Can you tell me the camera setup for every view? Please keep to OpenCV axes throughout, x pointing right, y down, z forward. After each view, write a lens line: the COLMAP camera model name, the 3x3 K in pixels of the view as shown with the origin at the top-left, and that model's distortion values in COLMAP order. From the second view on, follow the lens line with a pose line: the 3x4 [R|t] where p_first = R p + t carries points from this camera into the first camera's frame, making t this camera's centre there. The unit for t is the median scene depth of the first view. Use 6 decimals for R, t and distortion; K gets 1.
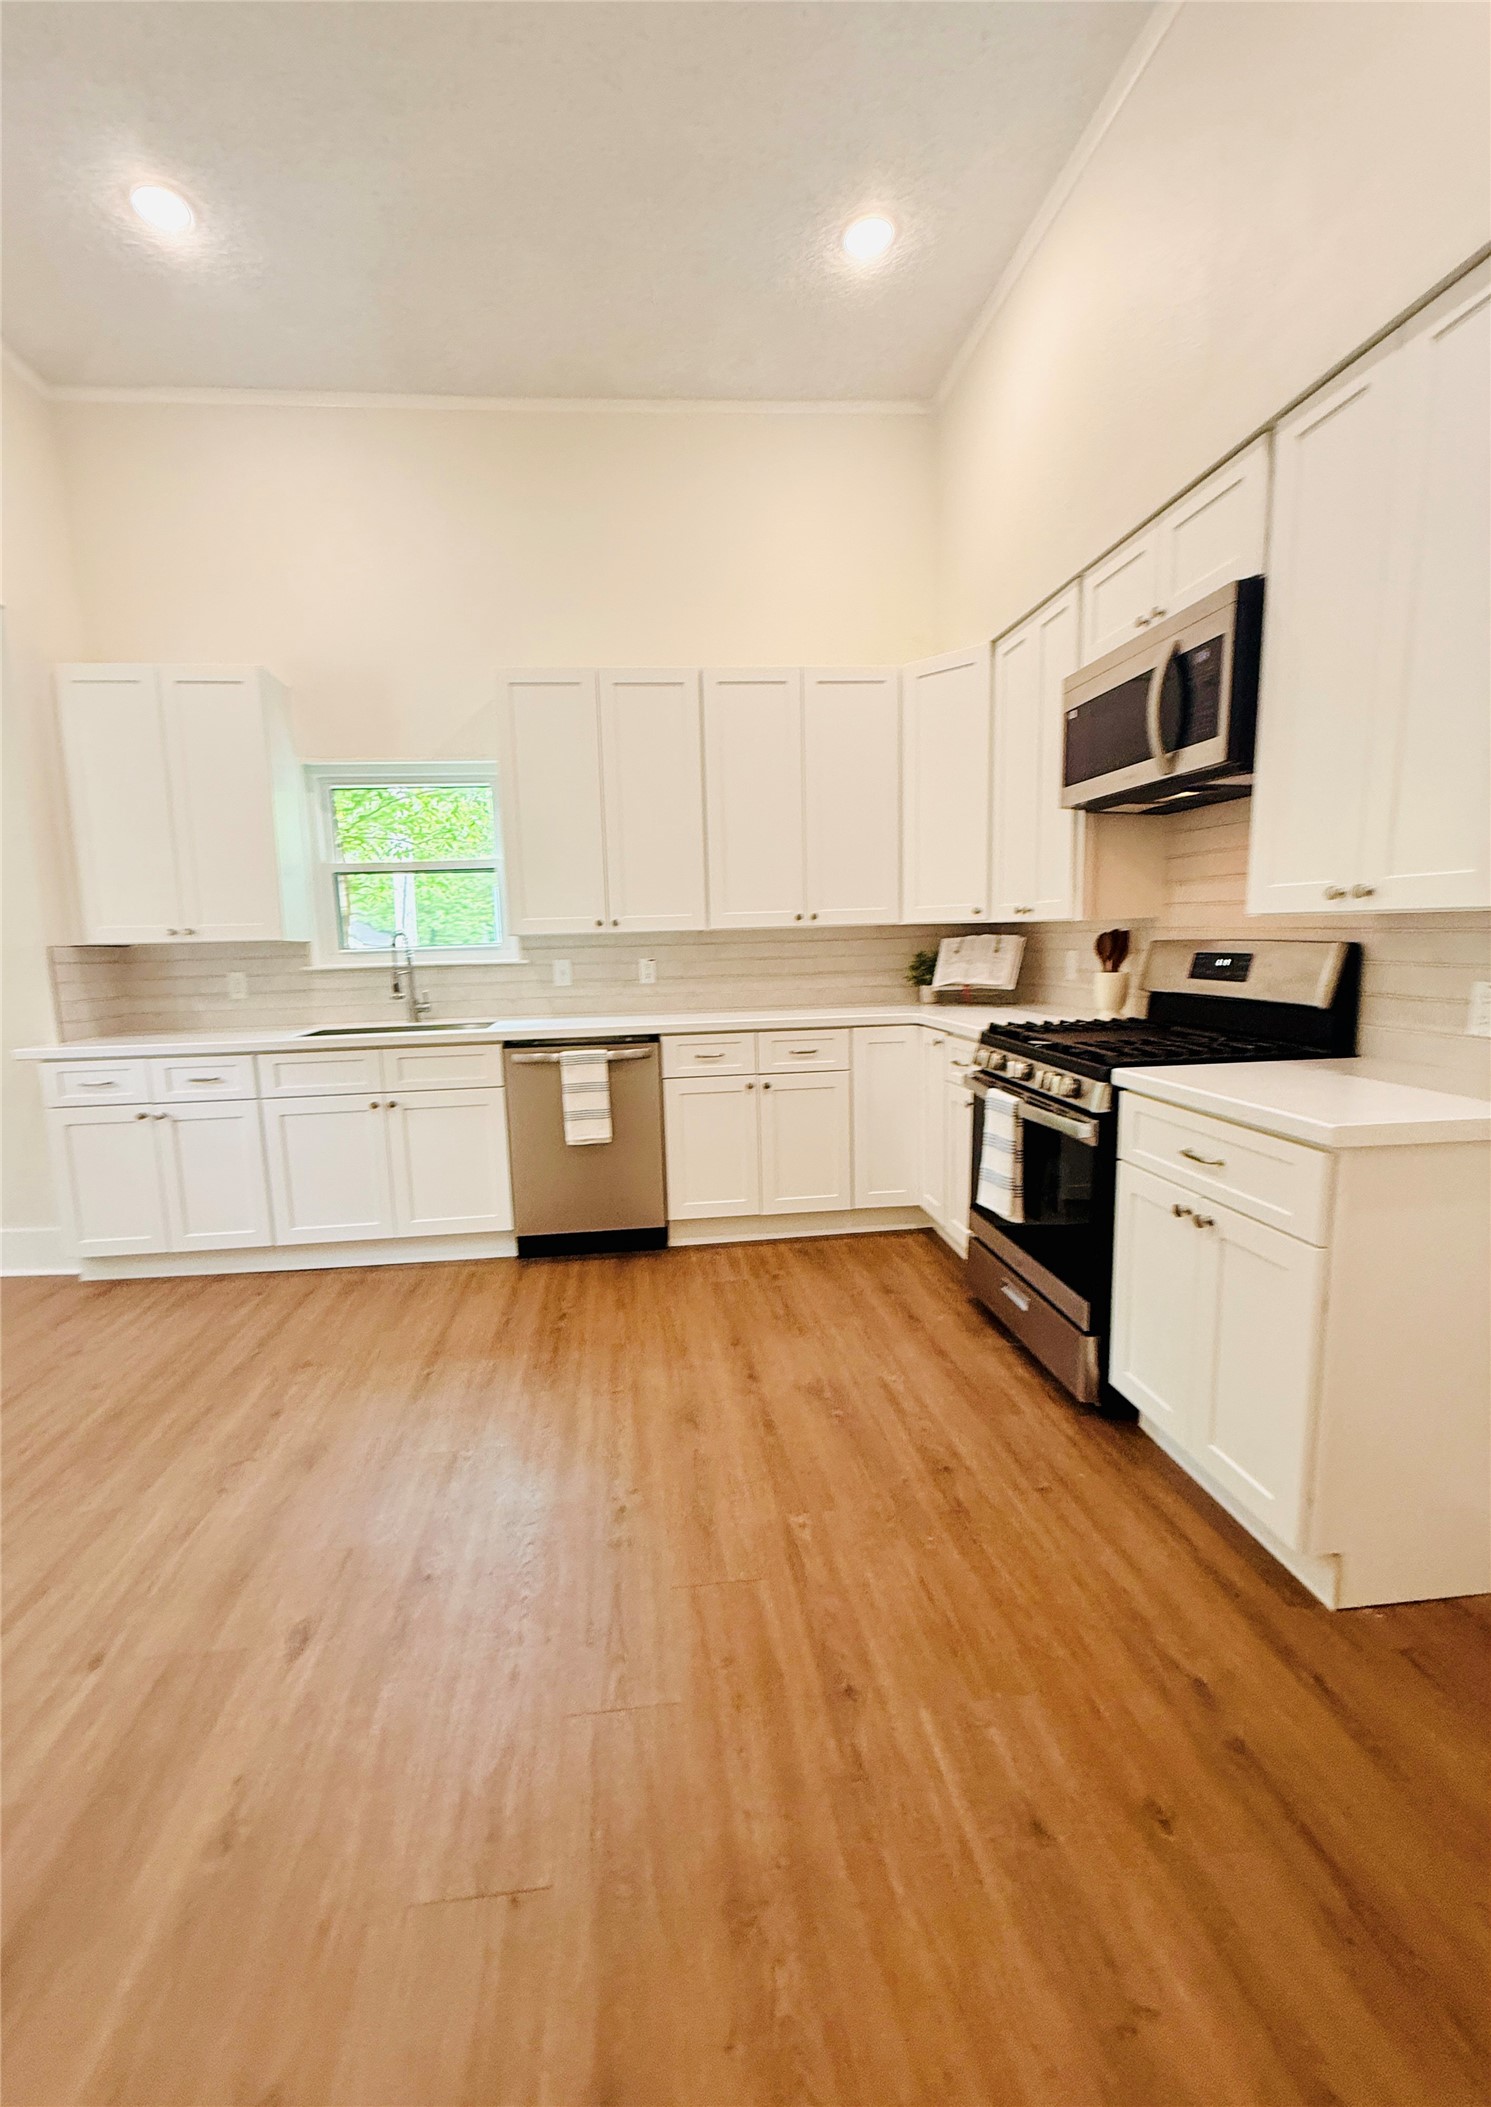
lens RADIAL K [[859.0, 0, 685.8], [0, 859.0, 1054.6], [0, 0, 1]] dist [-0.001307, 0.000359]
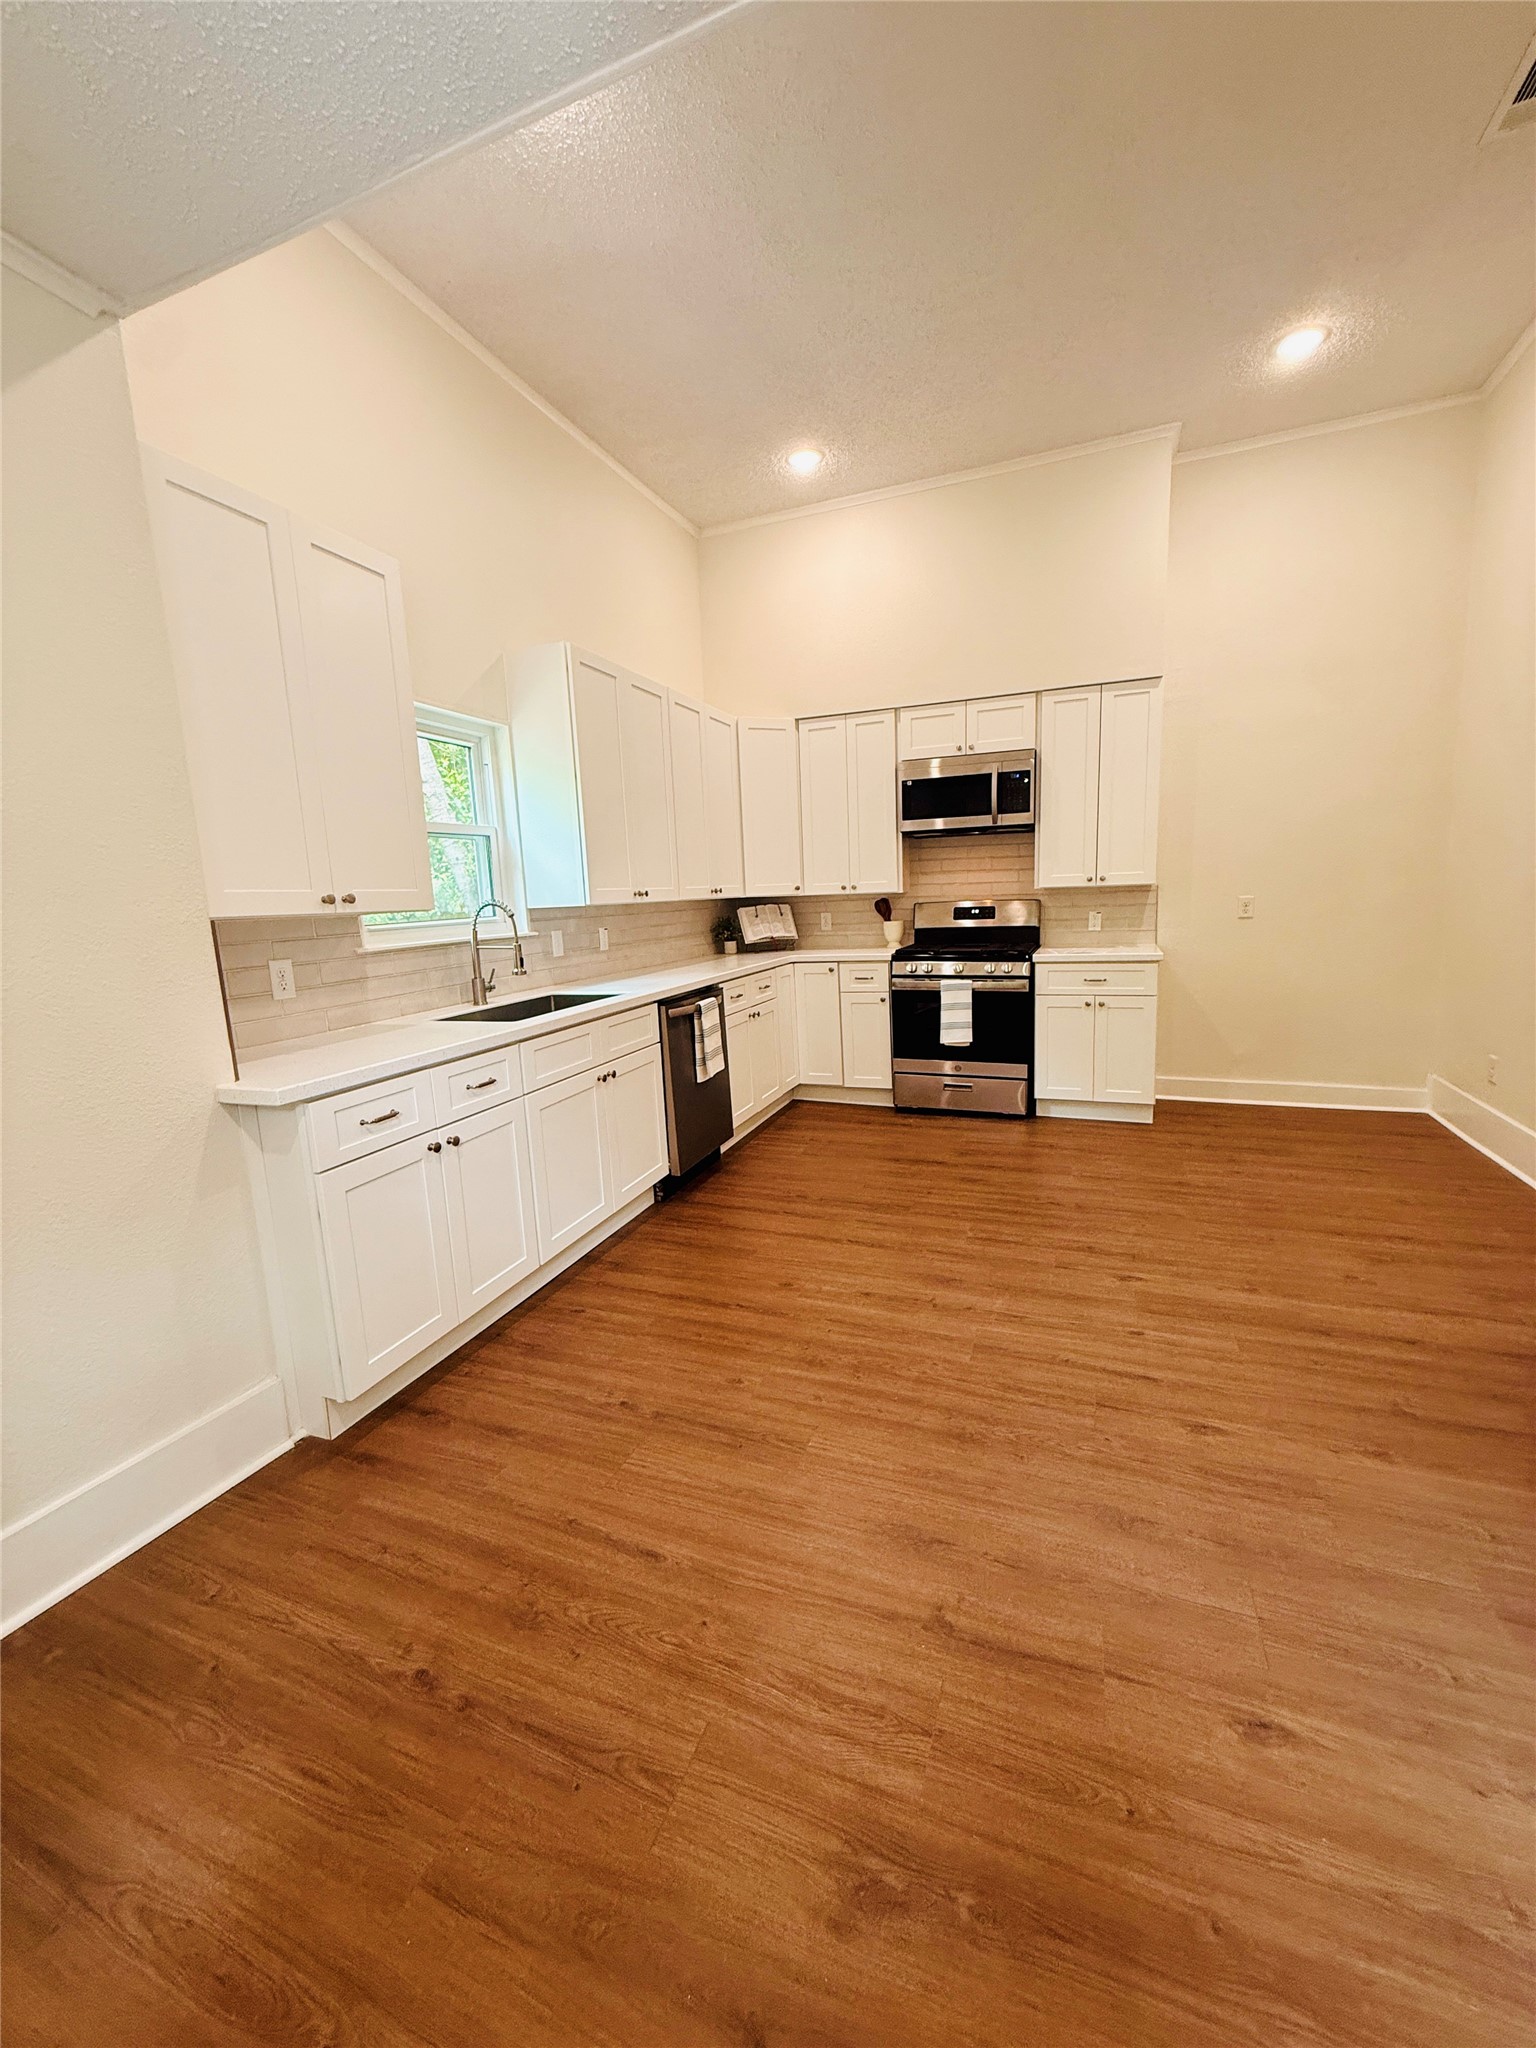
lens RADIAL K [[820.2, 0, 787.0], [0, 820.2, 1020.0], [0, 0, 1]] dist [-0.011180, 0.000056]
pose [[0.432119, -0.126623, 0.892883, -1.092249], [0.152057, 0.986148, 0.066260, -0.034832], [-0.888905, 0.107137, 0.445387, 0.404808]]
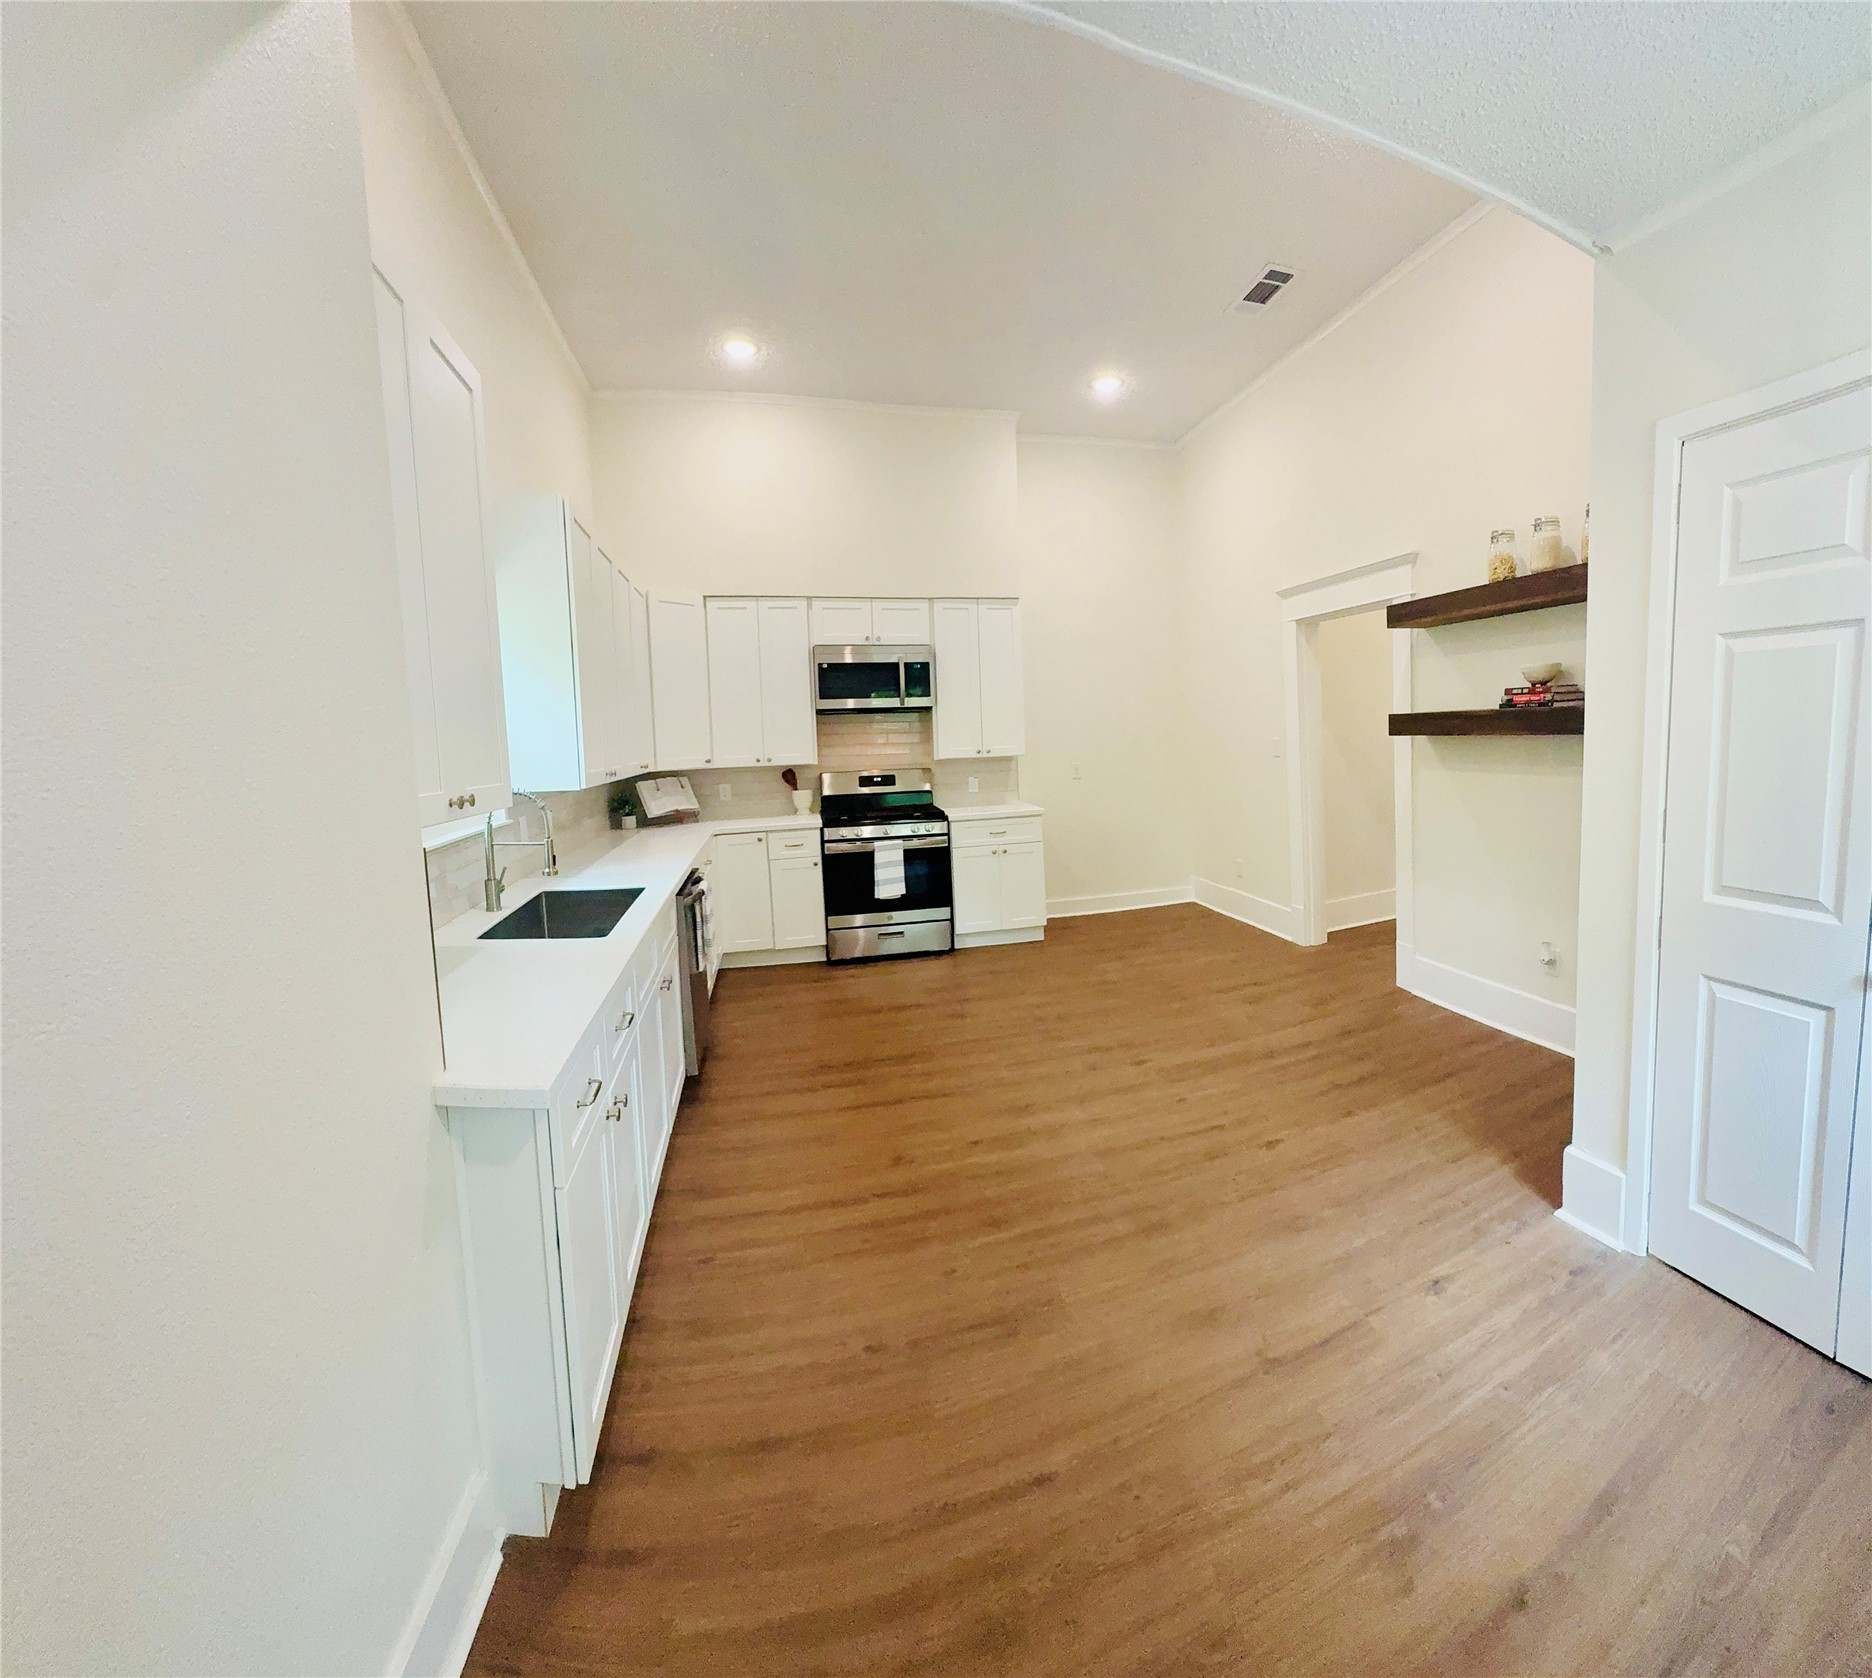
lens RADIAL K [[696.4, 0, 976.5], [0, 696.4, 831.6], [0, 0, 1]] dist [-0.024932, 0.000220]
pose [[-0.150709, -0.084991, 0.984918, -1.057426], [0.180031, 0.977278, 0.111879, -0.101455], [-0.972047, 0.194177, -0.131983, 0.770542]]
